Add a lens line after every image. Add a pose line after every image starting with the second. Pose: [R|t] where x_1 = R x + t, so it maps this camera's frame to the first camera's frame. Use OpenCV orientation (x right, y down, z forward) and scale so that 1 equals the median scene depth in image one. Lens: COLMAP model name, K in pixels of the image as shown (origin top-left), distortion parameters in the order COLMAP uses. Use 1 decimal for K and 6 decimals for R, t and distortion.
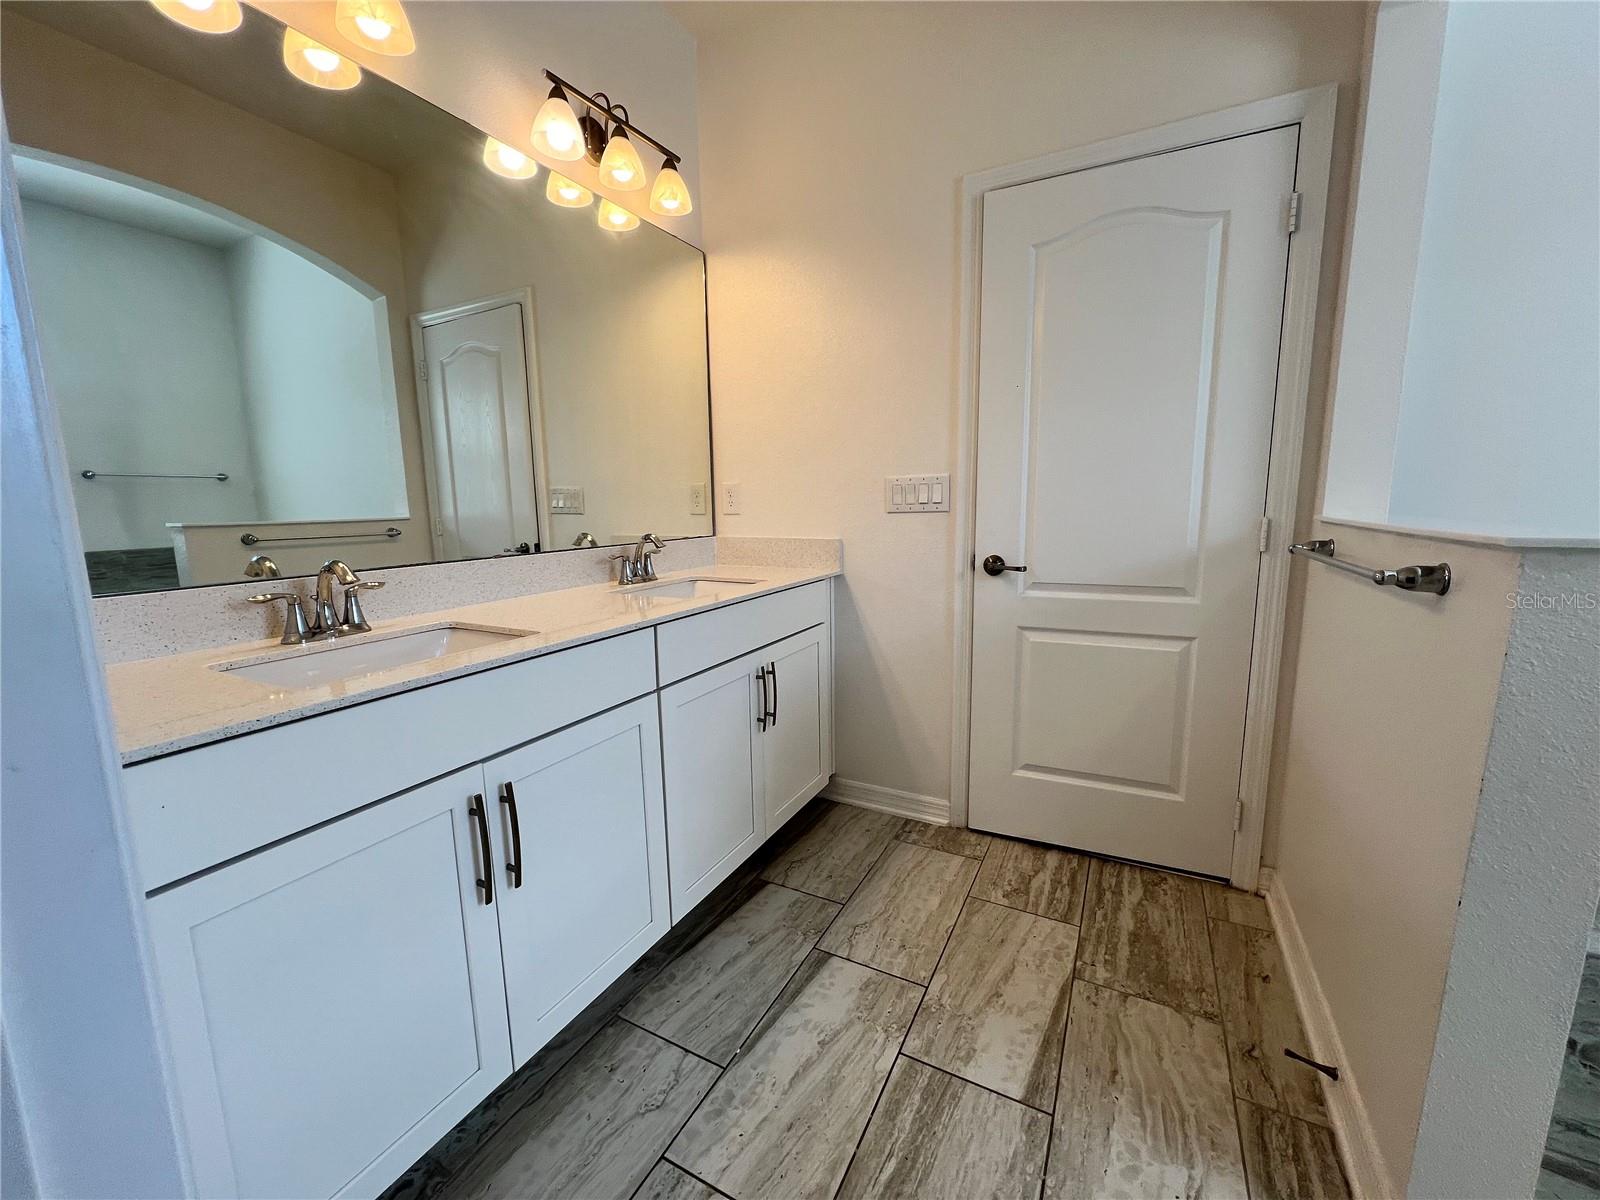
lens RADIAL K [[637.1, 0, 800.0], [0, 637.1, 600.0], [0, 0, 1]] dist [-0.002950, -0.000173]
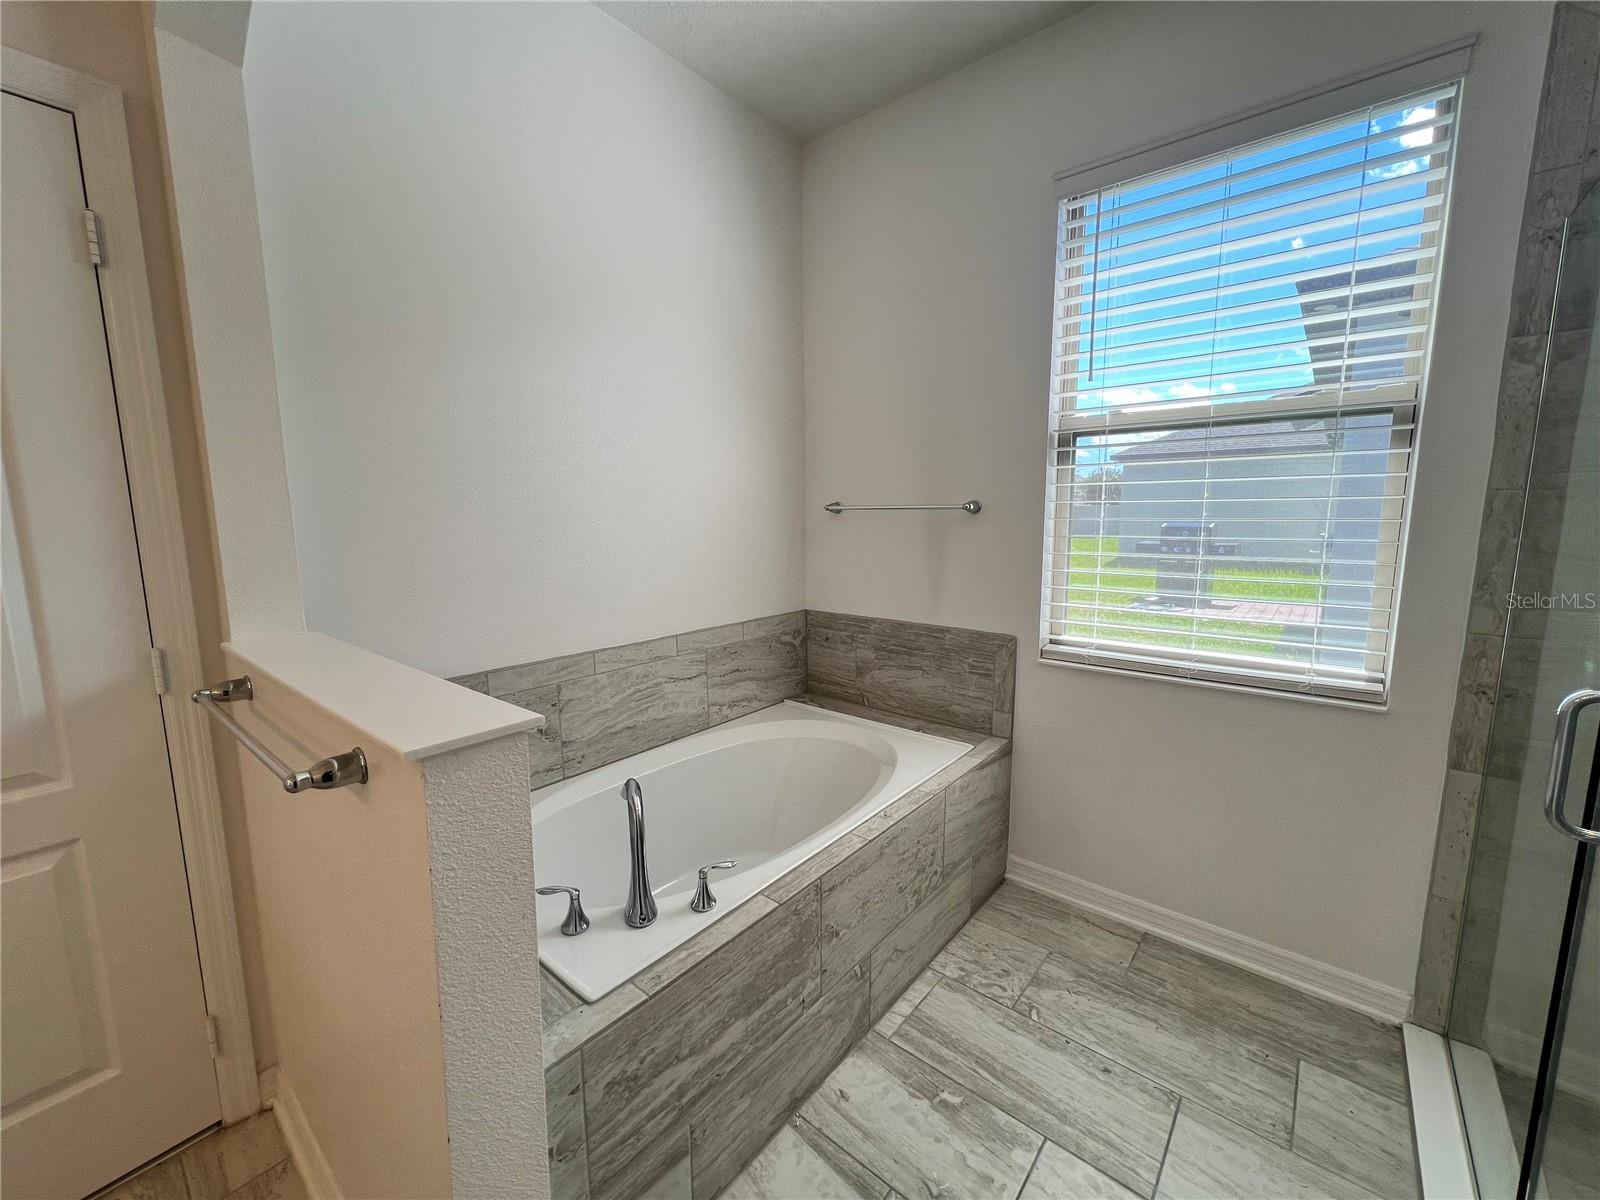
lens RADIAL K [[637.6, 0, 795.2], [0, 637.6, 600.2], [0, 0, 1]] dist [-0.001069, 0.000057]
pose [[0.211049, -0.118572, 0.970257, 0.195176], [0.149141, 0.984900, 0.087920, -0.149175], [-0.966031, 0.126149, 0.225546, 0.123097]]
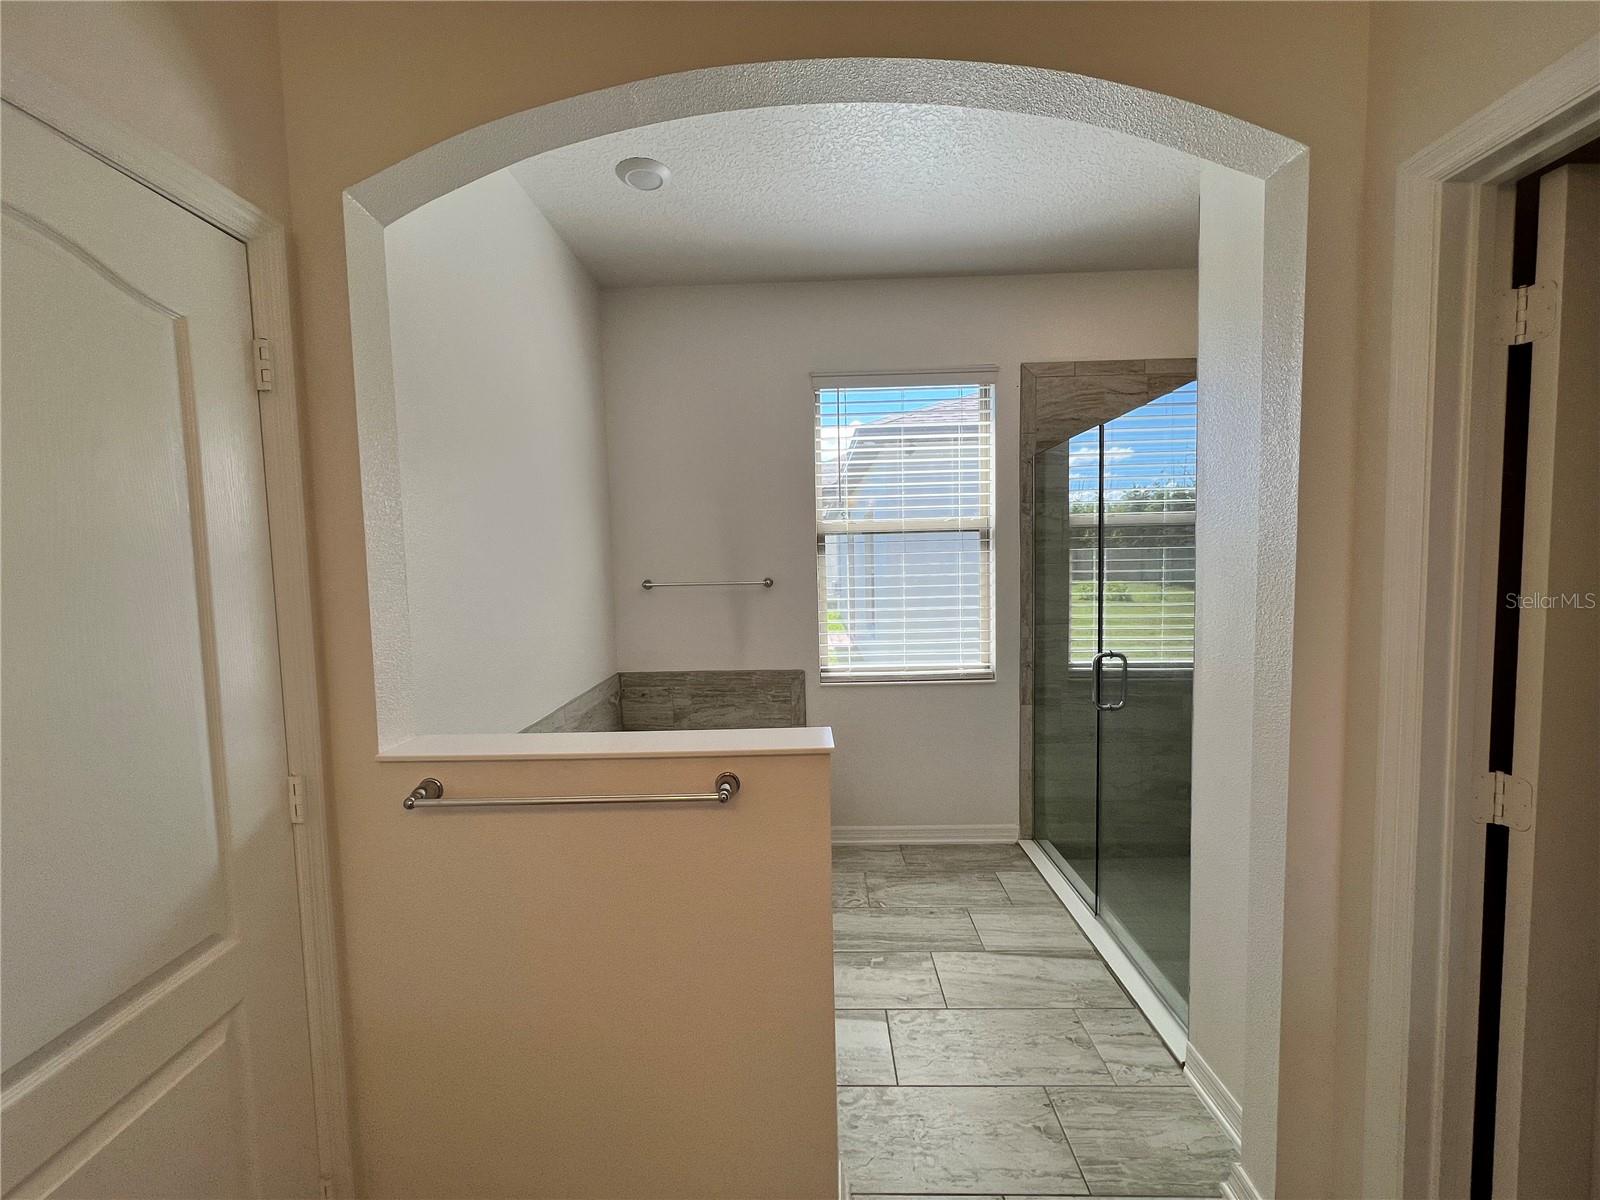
lens RADIAL K [[637.6, 0, 795.2], [0, 637.6, 600.2], [0, 0, 1]] dist [-0.001069, 0.000057]
pose [[-0.447400, -0.029834, 0.893836, -0.143711], [0.164711, 0.979598, 0.115141, -0.330830], [-0.879036, 0.198739, -0.433358, 0.836680]]
